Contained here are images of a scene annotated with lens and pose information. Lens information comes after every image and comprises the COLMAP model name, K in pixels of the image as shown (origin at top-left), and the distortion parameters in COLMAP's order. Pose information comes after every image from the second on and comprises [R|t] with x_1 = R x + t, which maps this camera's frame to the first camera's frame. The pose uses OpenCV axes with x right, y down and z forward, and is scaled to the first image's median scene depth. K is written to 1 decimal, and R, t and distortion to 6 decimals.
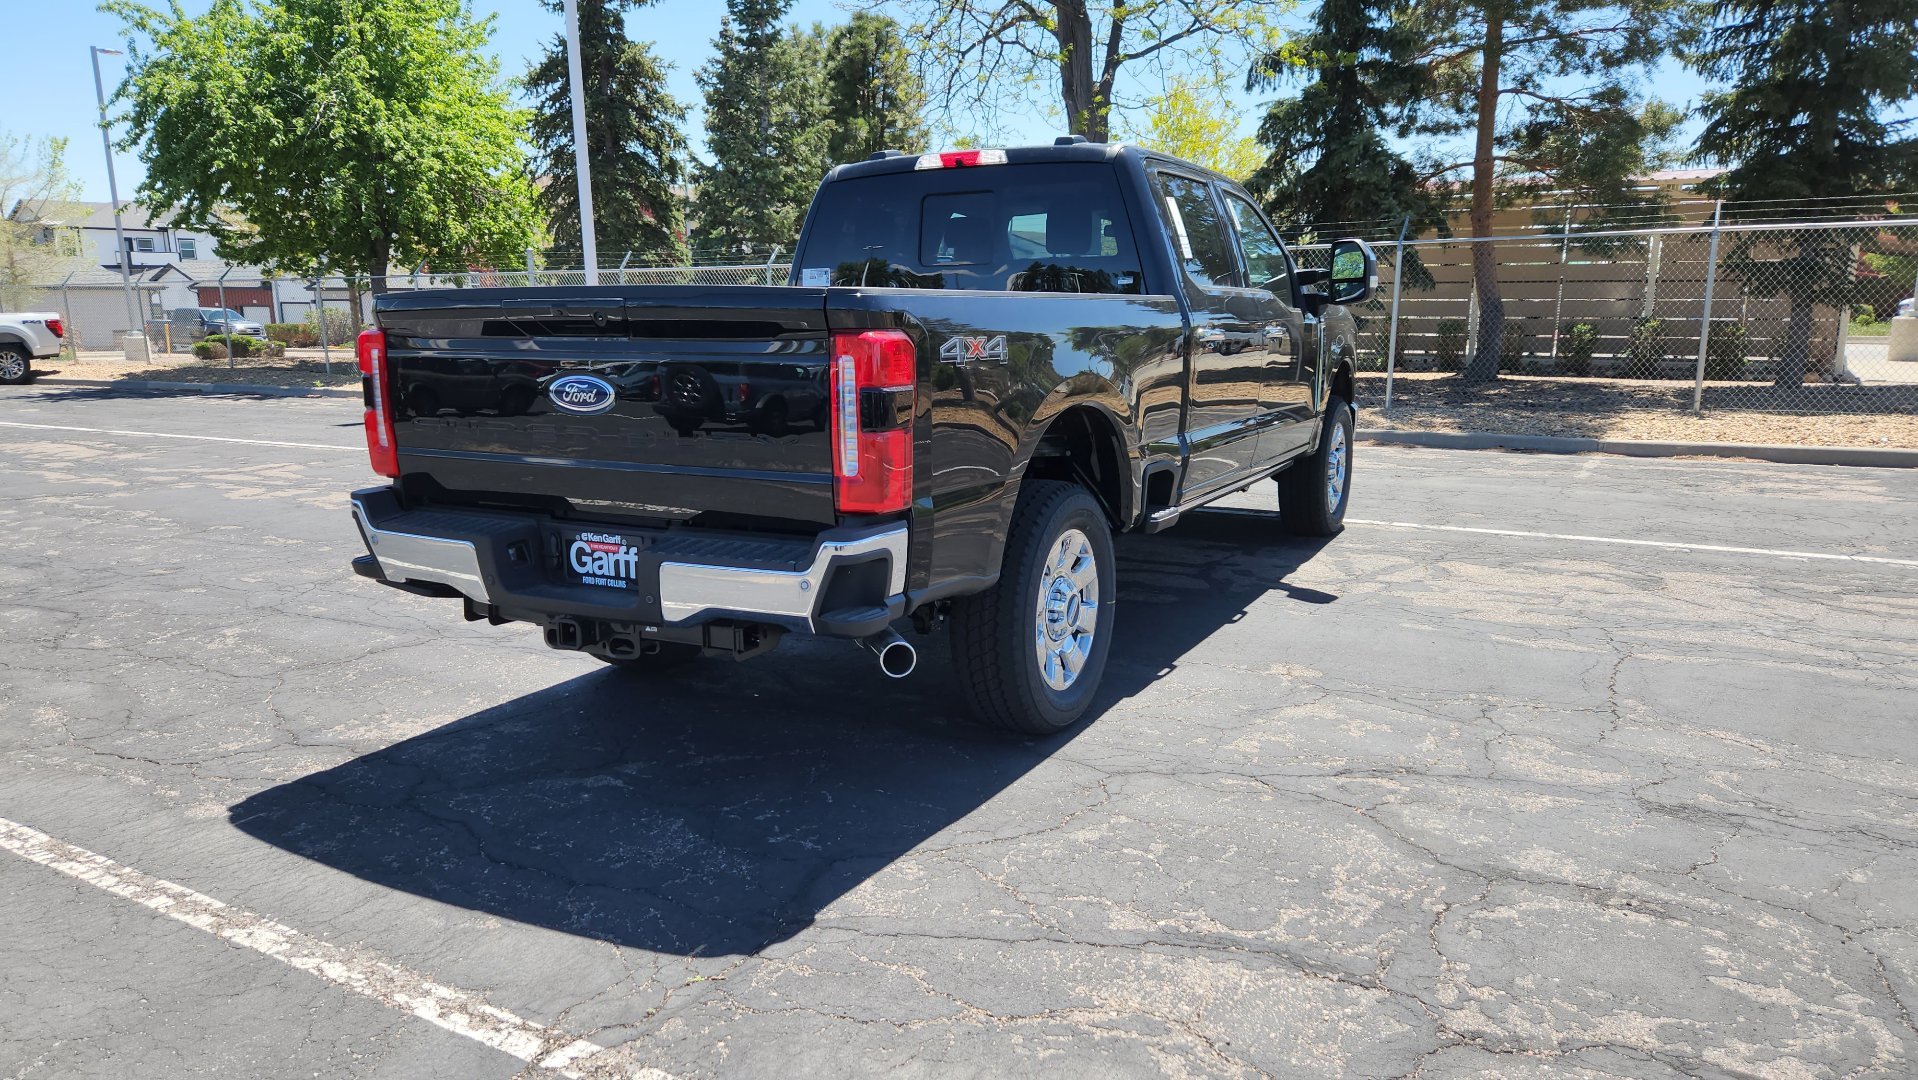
lens RADIAL K [[1282.0, 0, 918.3], [0, 1282.0, 553.7], [0, 0, 1]] dist [0.071660, -0.057808]
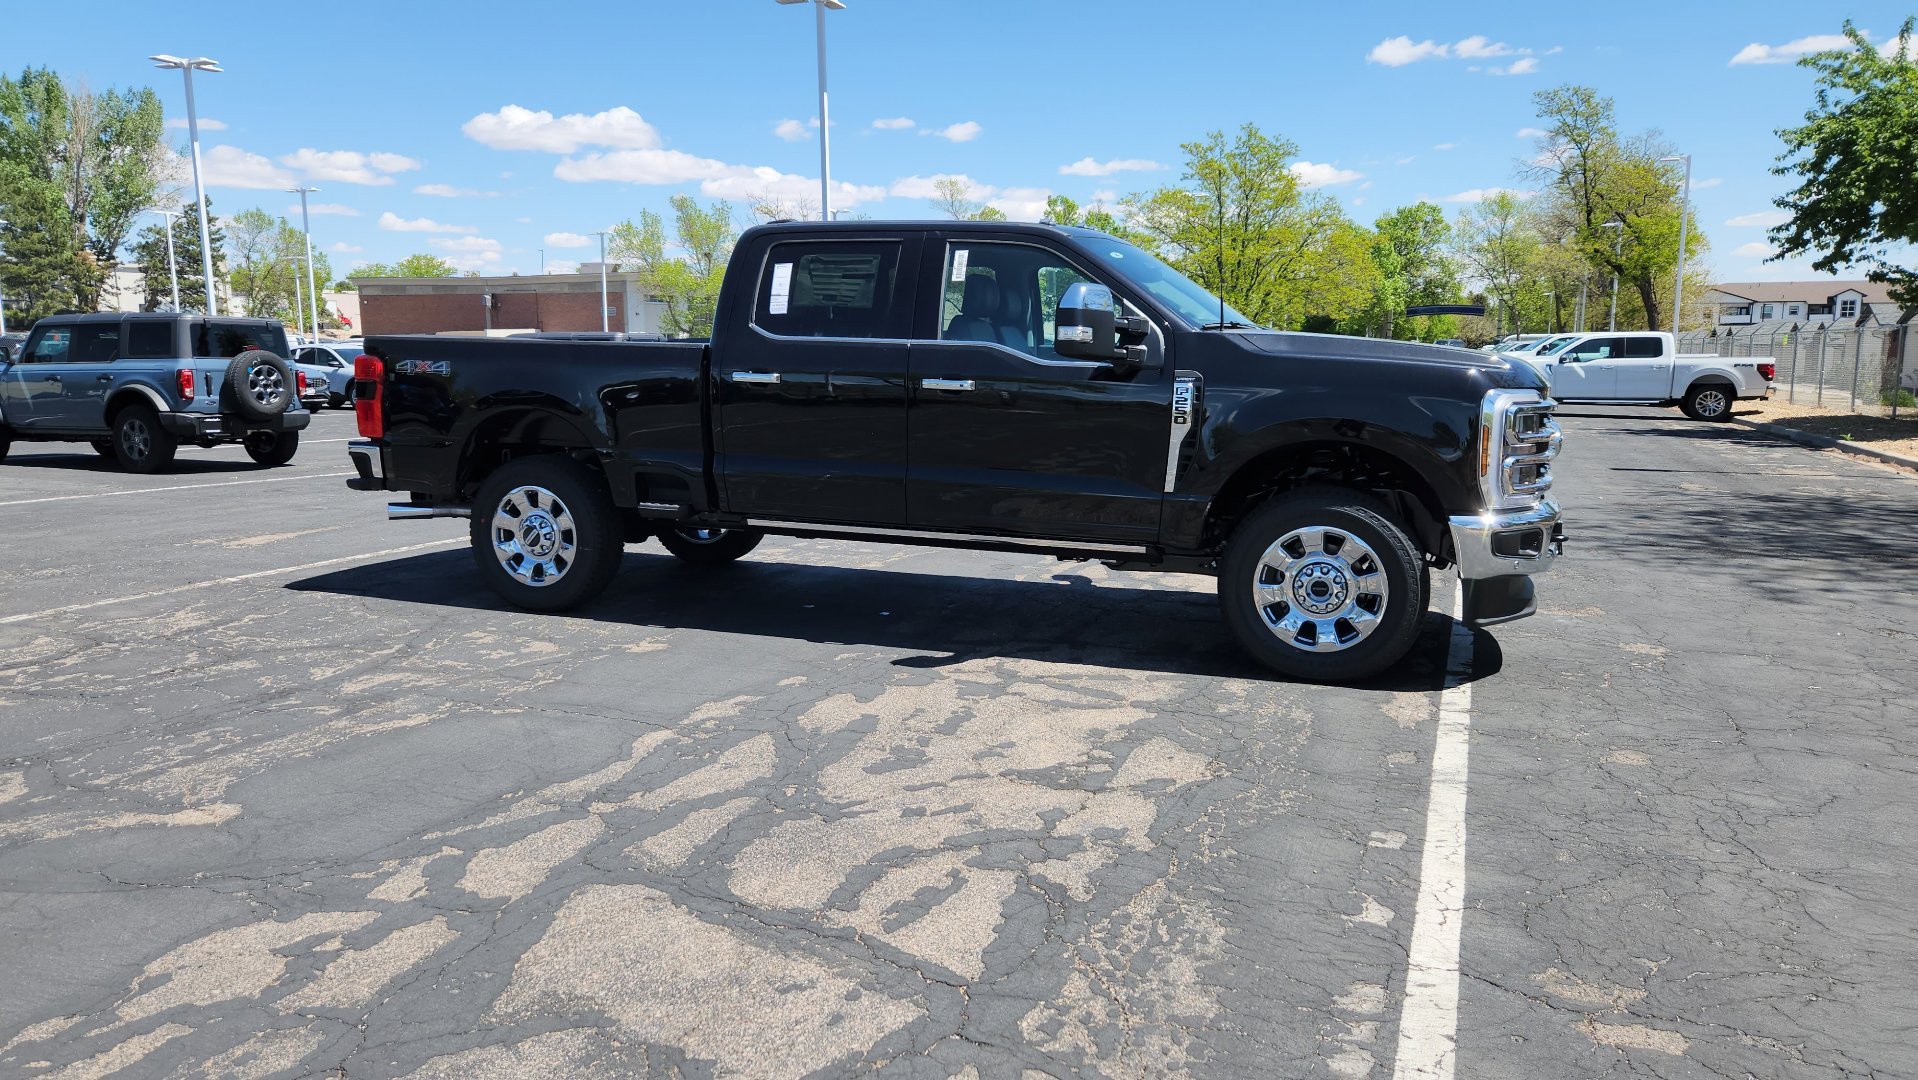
lens RADIAL K [[1282.0, 0, 931.2], [0, 1282.0, 524.3], [0, 0, 1]] dist [0.071660, -0.057808]
pose [[0.151655, 0.145524, -0.977662, 1.541174], [-0.198453, 0.973445, 0.114113, -0.220614], [0.968306, 0.176714, 0.176508, 1.045145]]
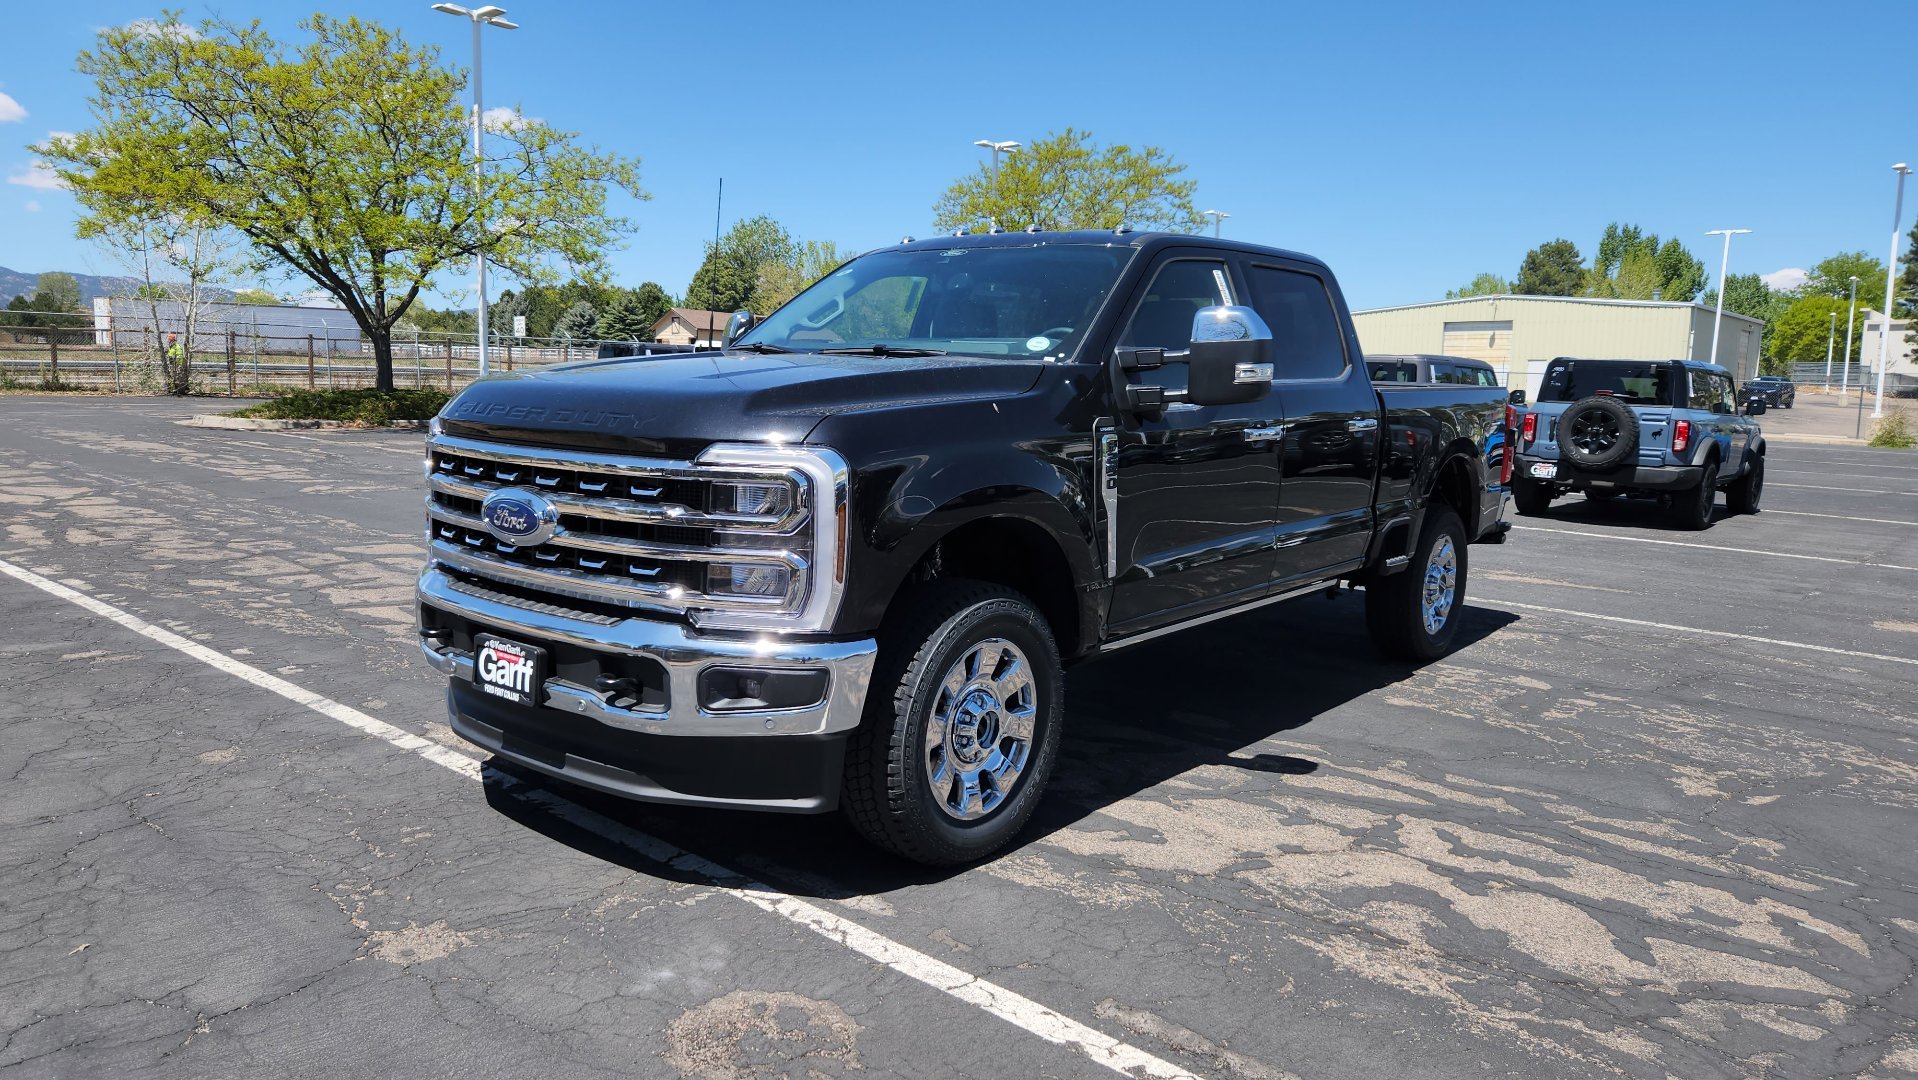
lens RADIAL K [[1282.0, 0, 925.9], [0, 1282.0, 532.8], [0, 0, 1]] dist [0.071660, -0.057808]
pose [[-0.983936, -0.038473, 0.174324, 0.067257], [0.017259, 0.951426, 0.307393, -0.489620], [-0.177683, 0.305464, -0.935479, 2.466059]]
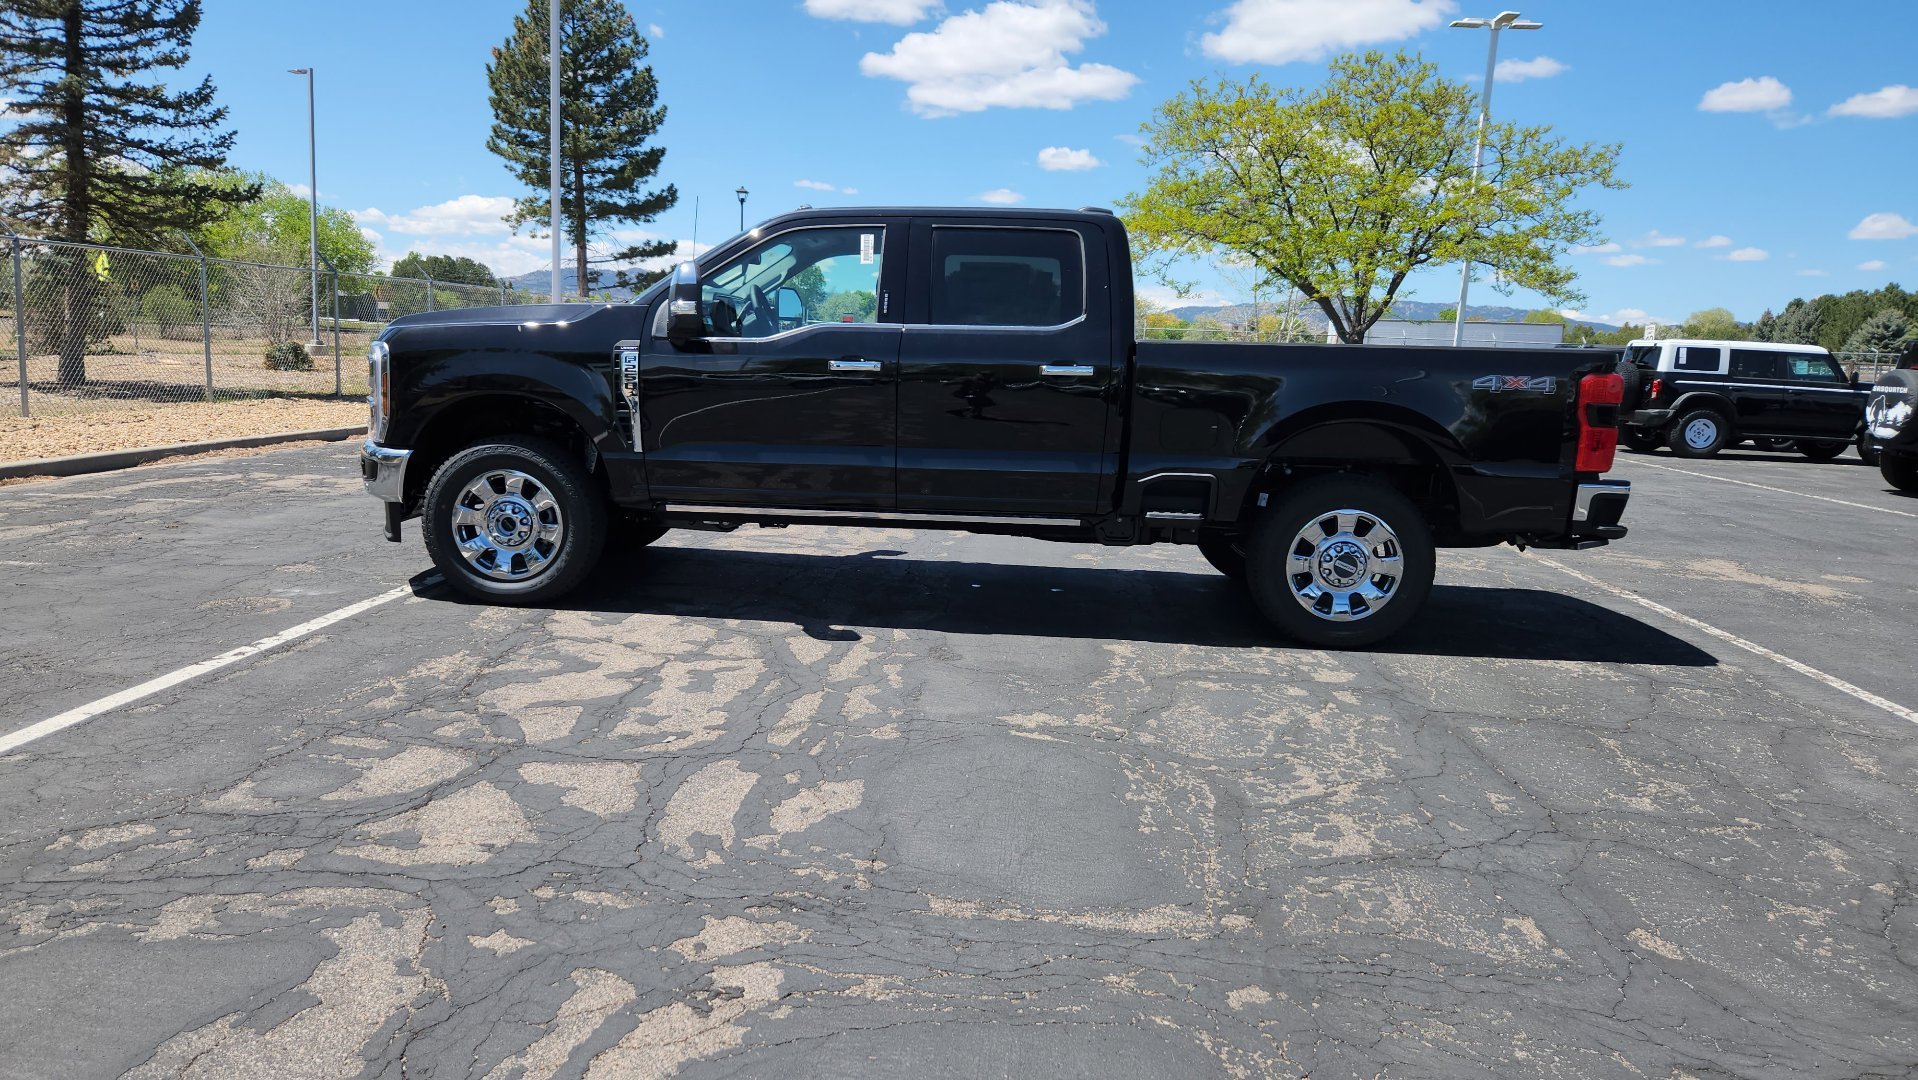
lens RADIAL K [[1282.0, 0, 927.5], [0, 1282.0, 544.7], [0, 0, 1]] dist [0.071660, -0.057808]
pose [[-0.451747, -0.142784, 0.880646, -1.155546], [0.135765, 0.964610, 0.226042, -0.351867], [-0.881755, 0.221674, -0.416375, 1.940300]]
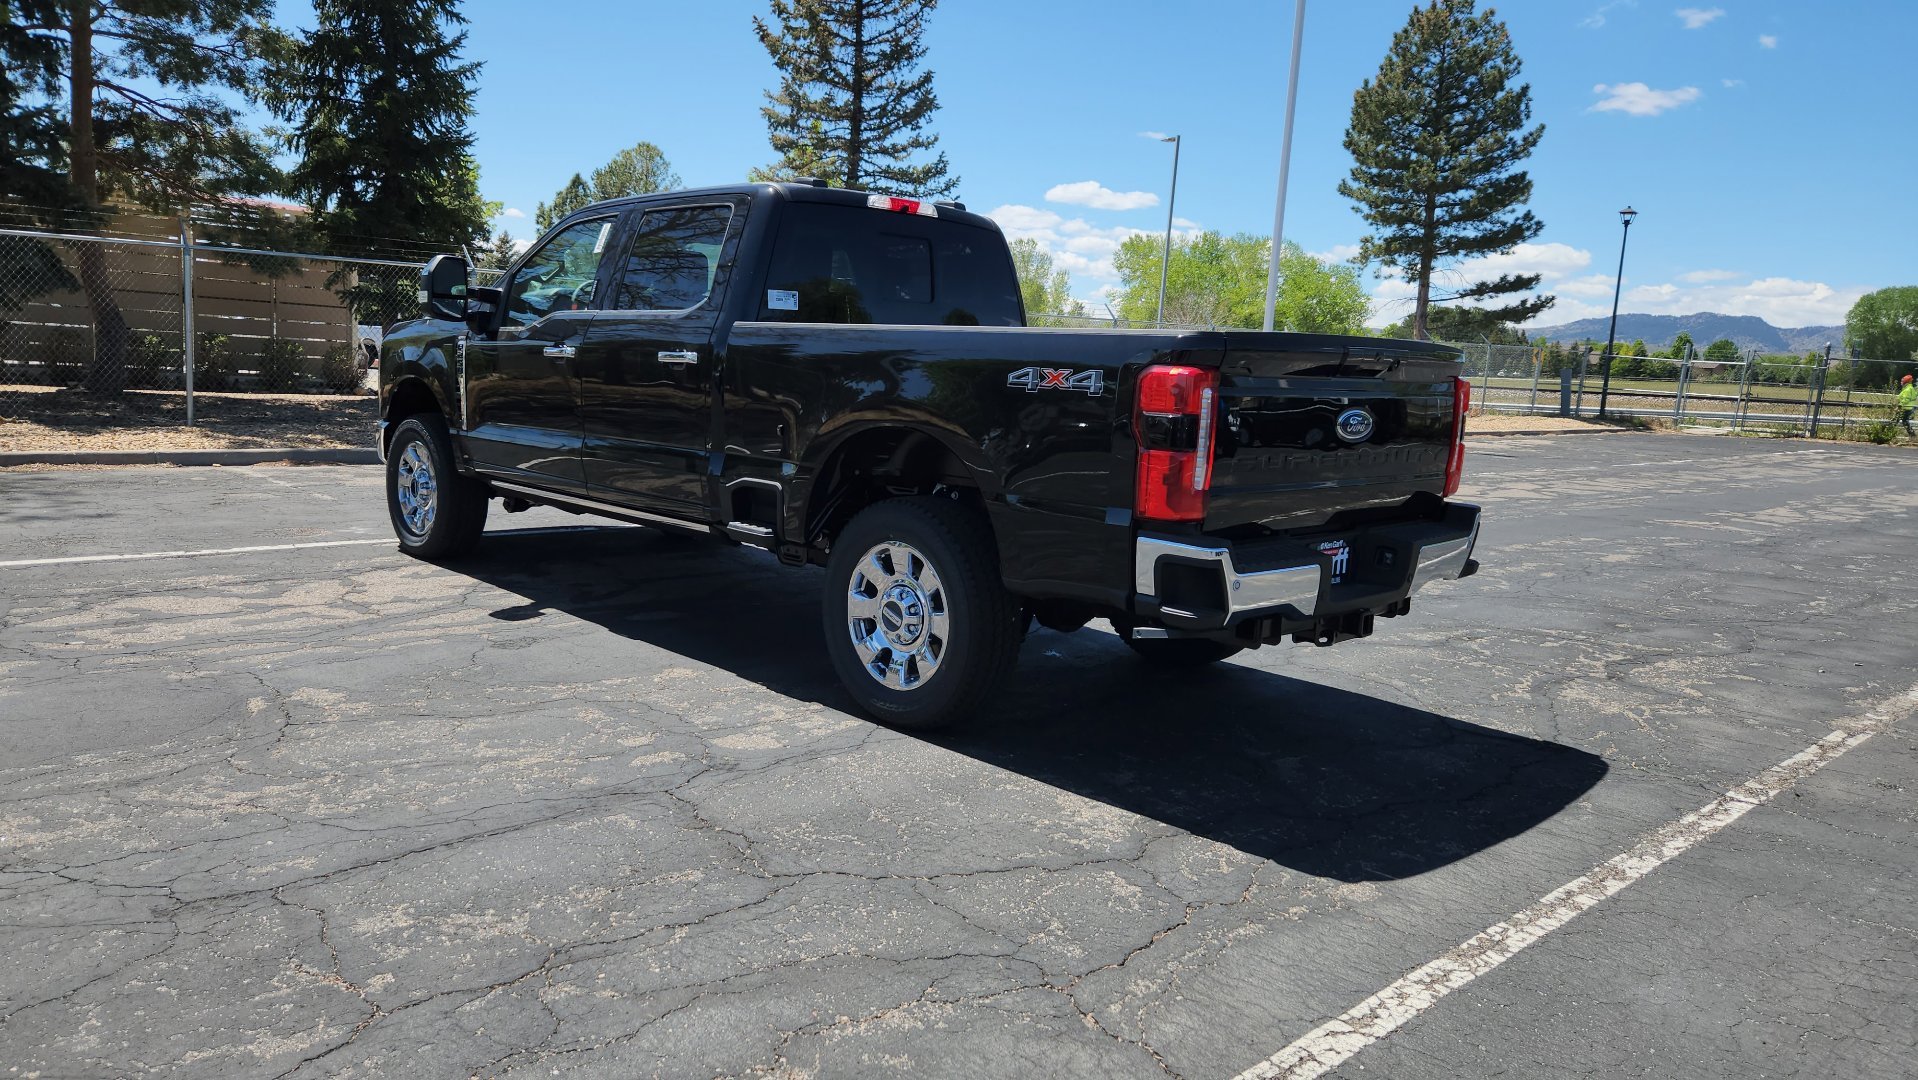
lens RADIAL K [[1280.4, 0, 925.0], [0, 1280.4, 538.0], [0, 0, 1]] dist [0.070846, -0.056611]
pose [[0.279829, -0.113896, 0.953270, -1.126491], [0.129826, 0.988306, 0.079973, -0.123433], [-0.951231, 0.101381, 0.291343, 0.763743]]
